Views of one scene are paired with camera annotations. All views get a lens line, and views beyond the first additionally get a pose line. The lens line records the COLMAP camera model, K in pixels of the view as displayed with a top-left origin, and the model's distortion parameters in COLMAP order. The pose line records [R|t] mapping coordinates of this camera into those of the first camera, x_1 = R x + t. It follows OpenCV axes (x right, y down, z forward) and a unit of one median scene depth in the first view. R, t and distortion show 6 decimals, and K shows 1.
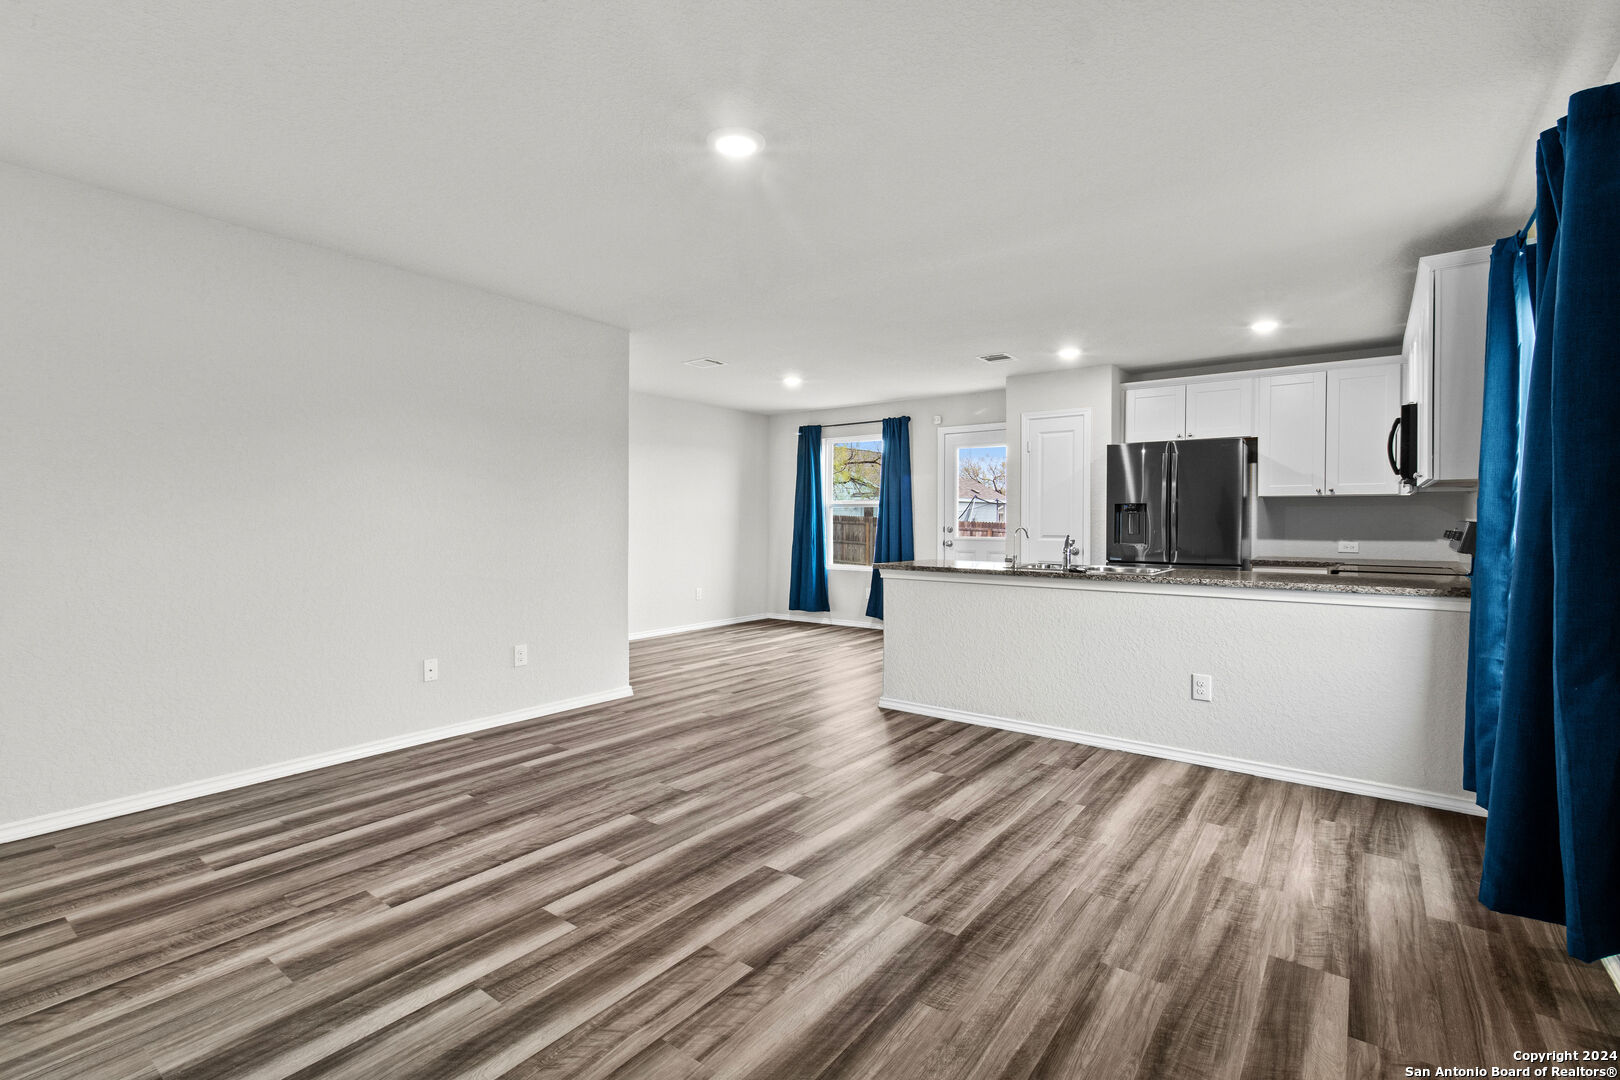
lens RADIAL K [[744.7, 0, 802.5], [0, 744.7, 519.5], [0, 0, 1]] dist [0.002648, 0.000429]
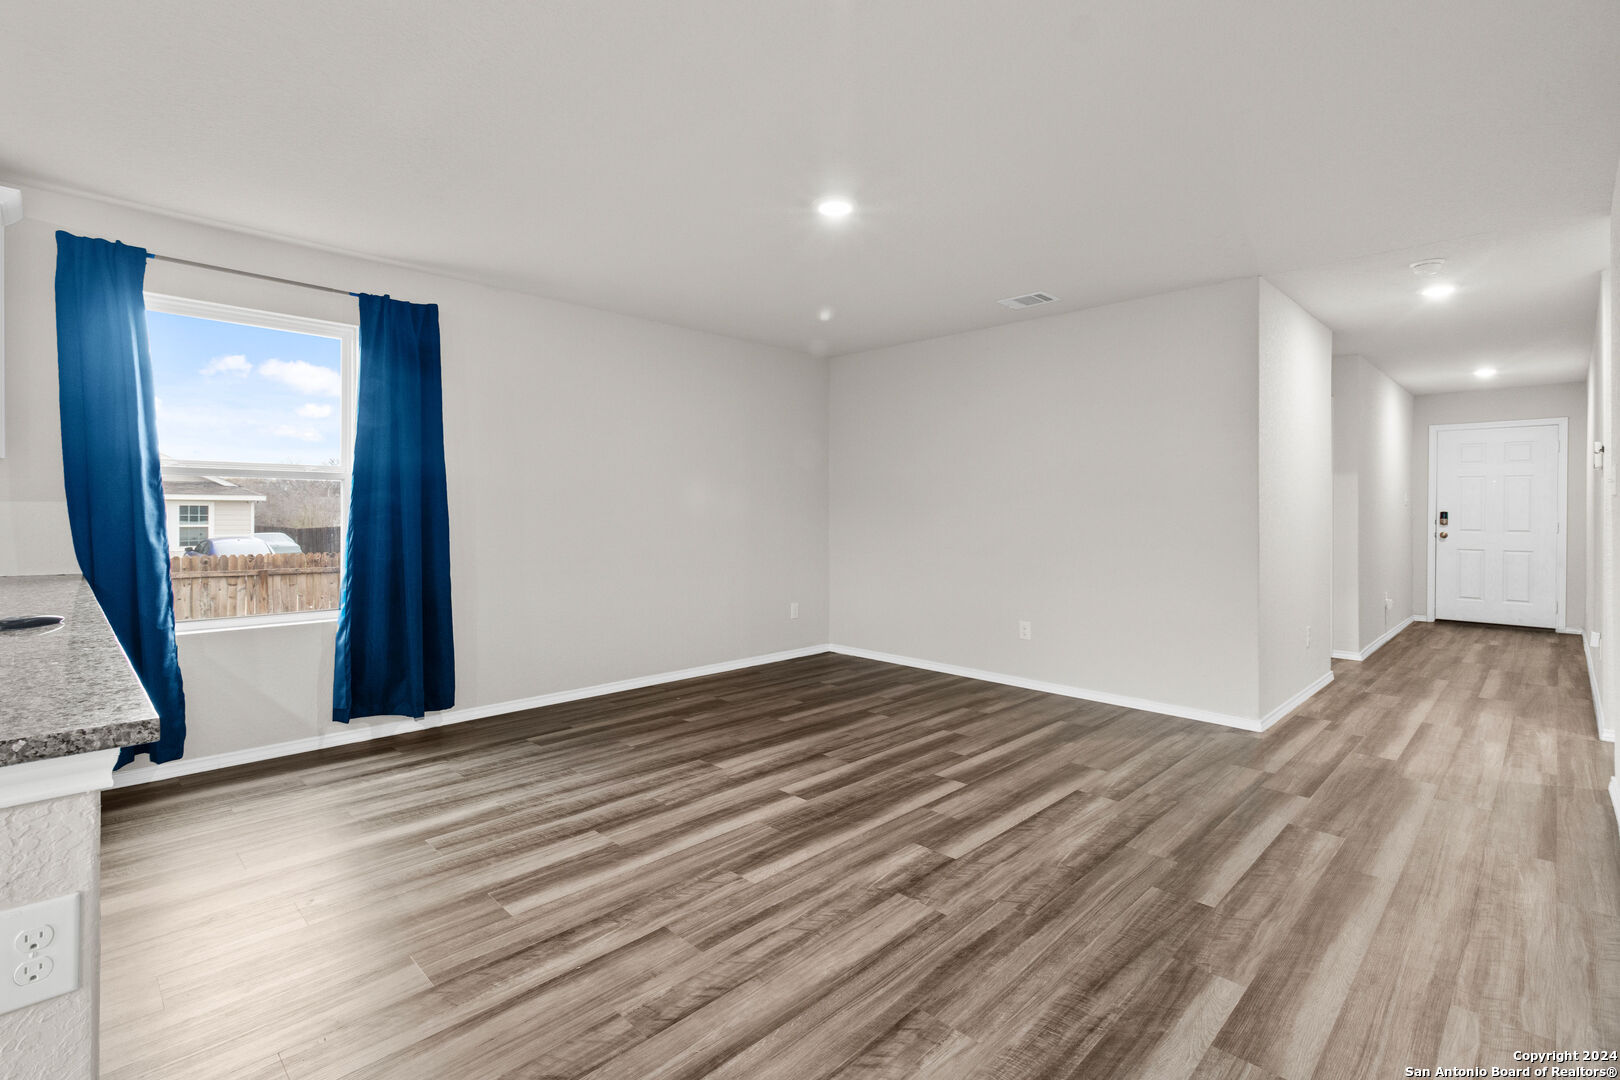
lens RADIAL K [[744.7, 0, 802.5], [0, 744.7, 519.5], [0, 0, 1]] dist [0.002648, 0.000429]
pose [[-0.990736, -0.009166, 0.135495, -0.174830], [-0.008102, 0.999932, 0.008409, 0.004440], [-0.135563, 0.007233, -0.990742, 1.897644]]
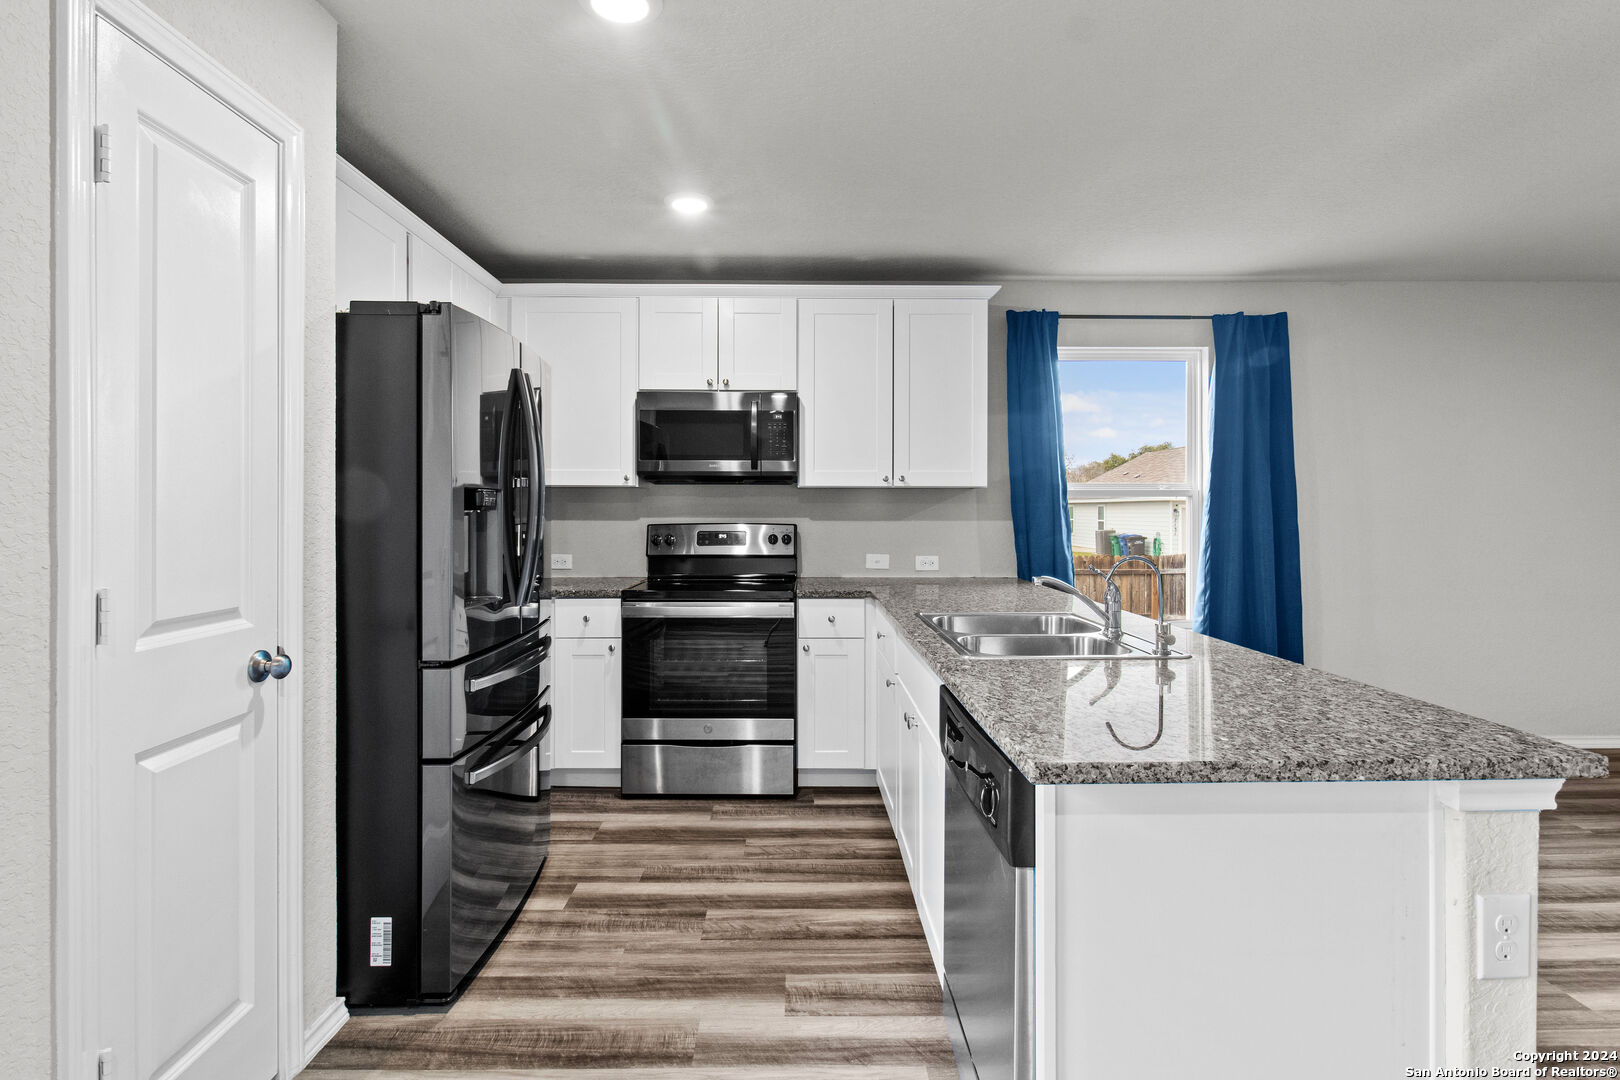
lens RADIAL K [[790.2, 0, 800.4], [0, 790.2, 511.9], [0, 0, 1]] dist [-0.003992, -0.001915]
pose [[-0.611519, -0.004523, 0.791217, 0.094348], [-0.002439, 0.999990, 0.003831, -0.022410], [-0.791226, 0.000413, -0.611523, 2.155863]]
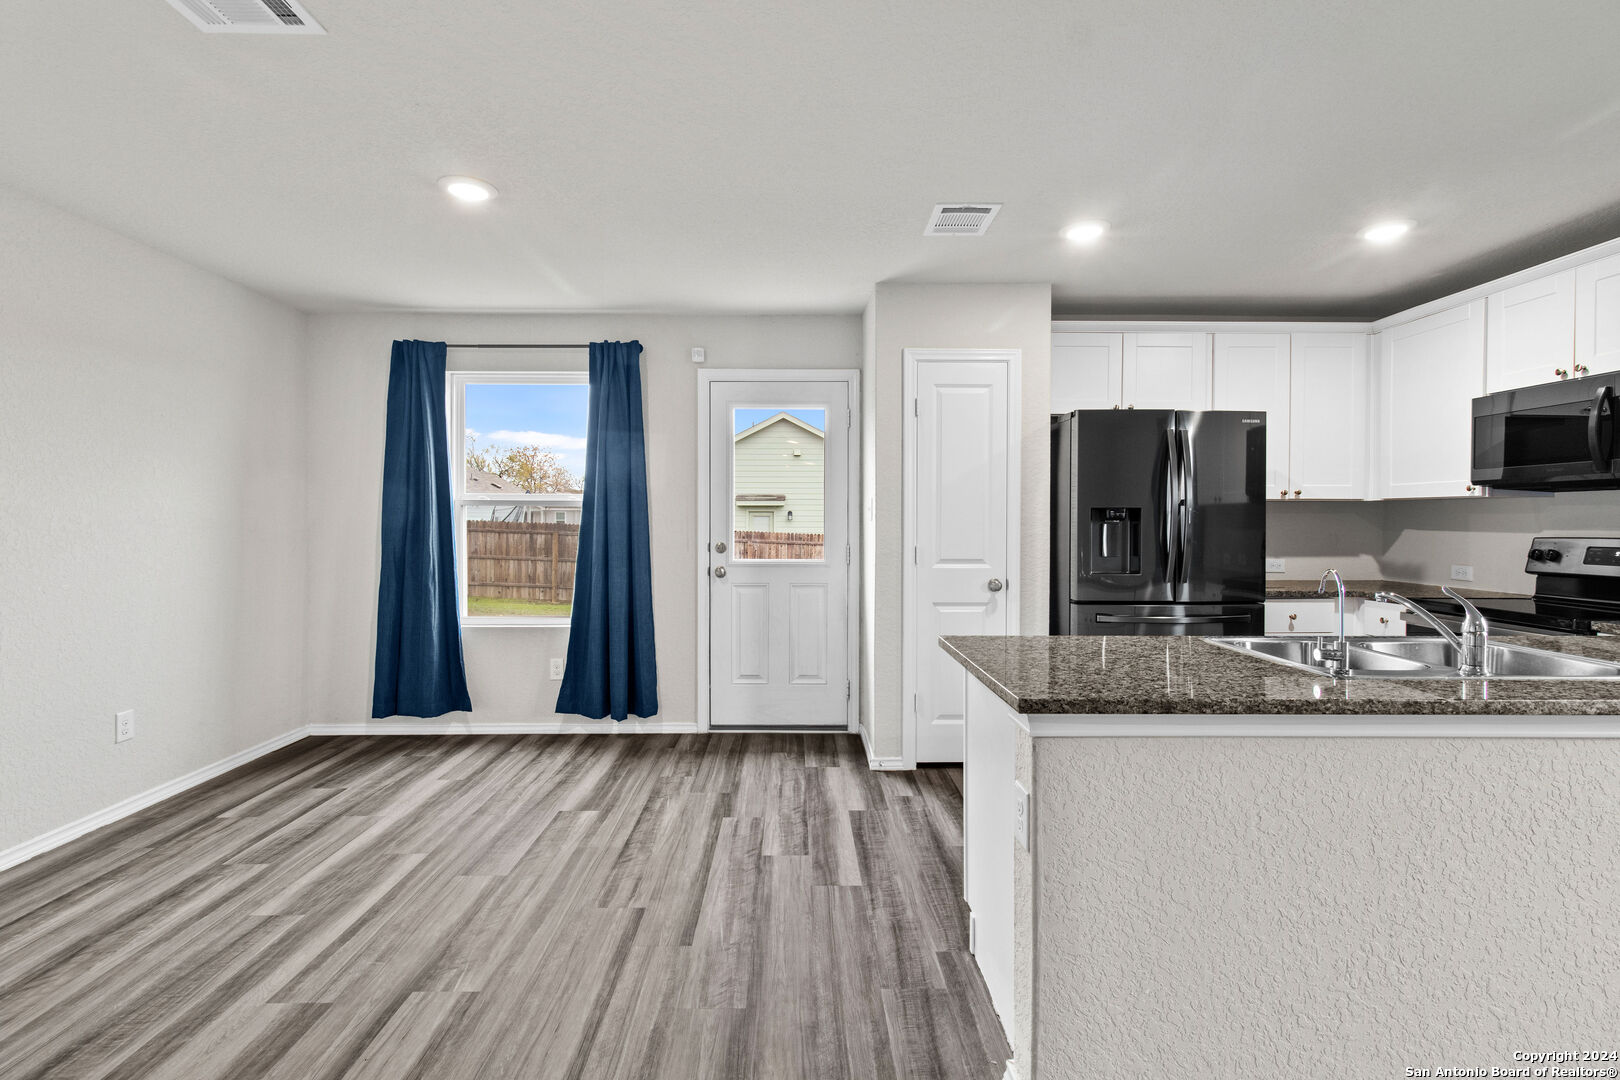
lens RADIAL K [[735.9, 0, 803.4], [0, 735.9, 529.3], [0, 0, 1]] dist [0.002197, -0.000499]
pose [[0.790385, -0.009696, 0.612534, -0.260769], [0.000112, 0.999877, 0.015682, -0.025259], [-0.612611, -0.012326, 0.790289, 1.316934]]
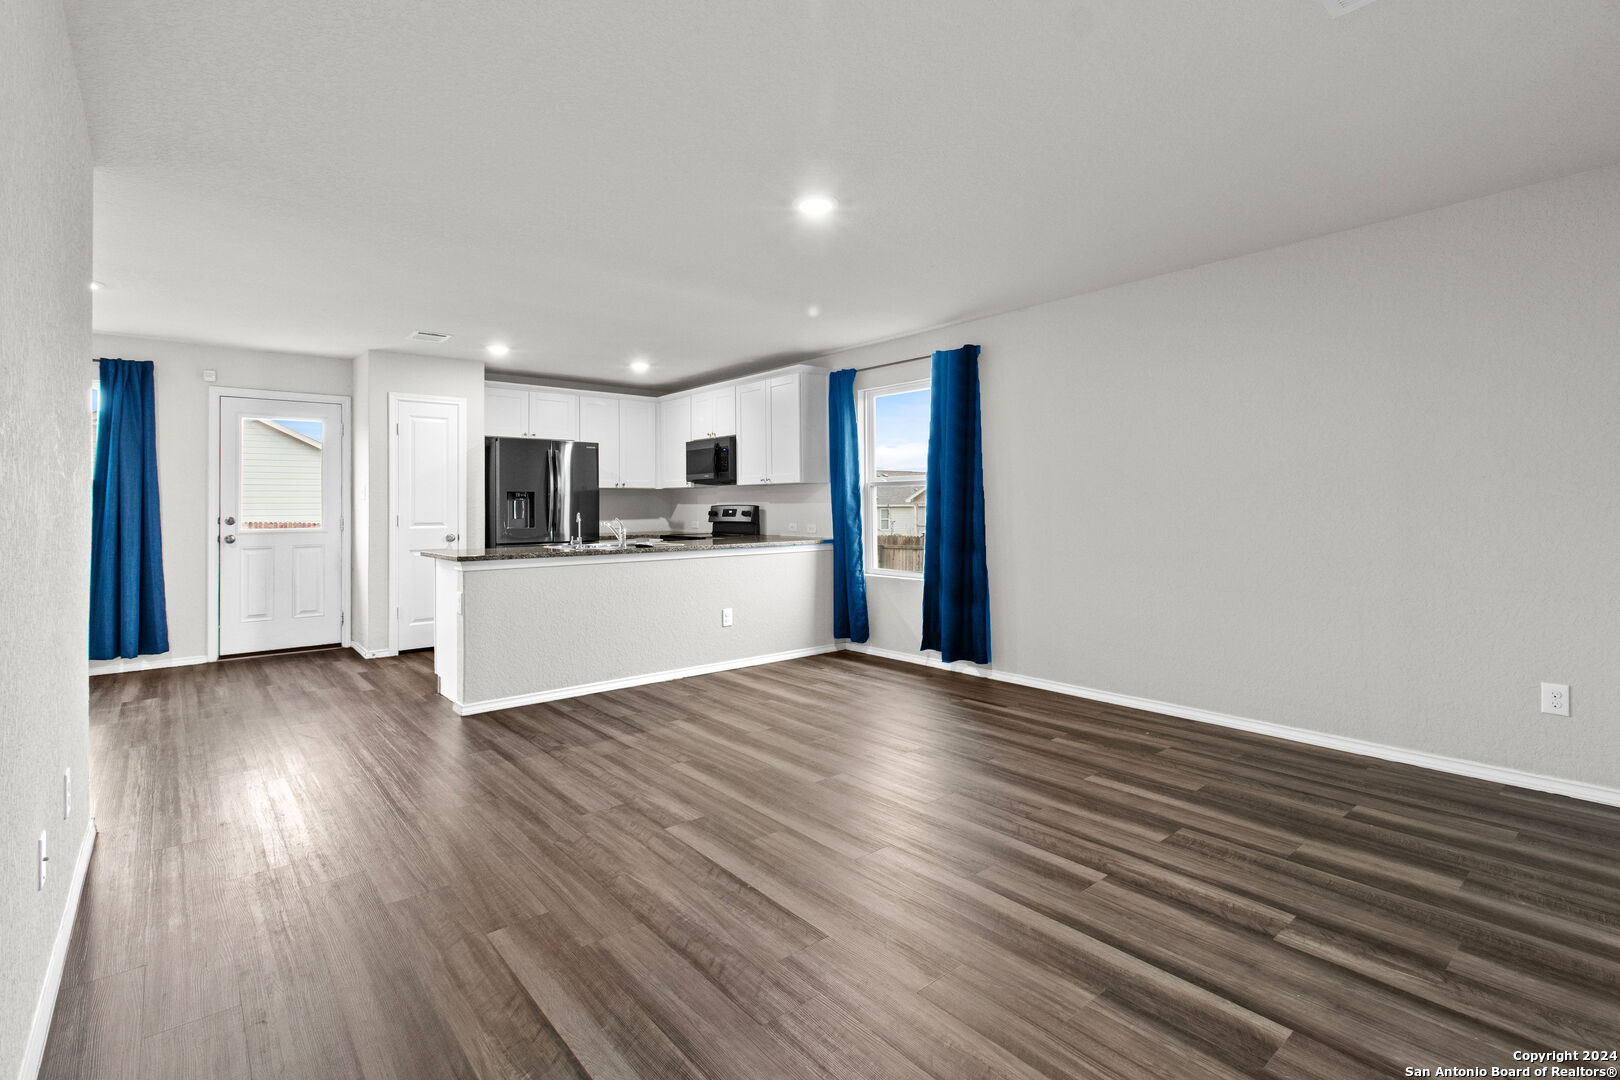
lens RADIAL K [[757.9, 0, 807.6], [0, 757.9, 494.7], [0, 0, 1]] dist [0.002320, 0.000483]
pose [[0.219547, 0.009026, 0.975560, -1.127290], [0.006826, 0.999919, -0.010787, -0.002677], [-0.975578, 0.009028, 0.219467, 0.634007]]
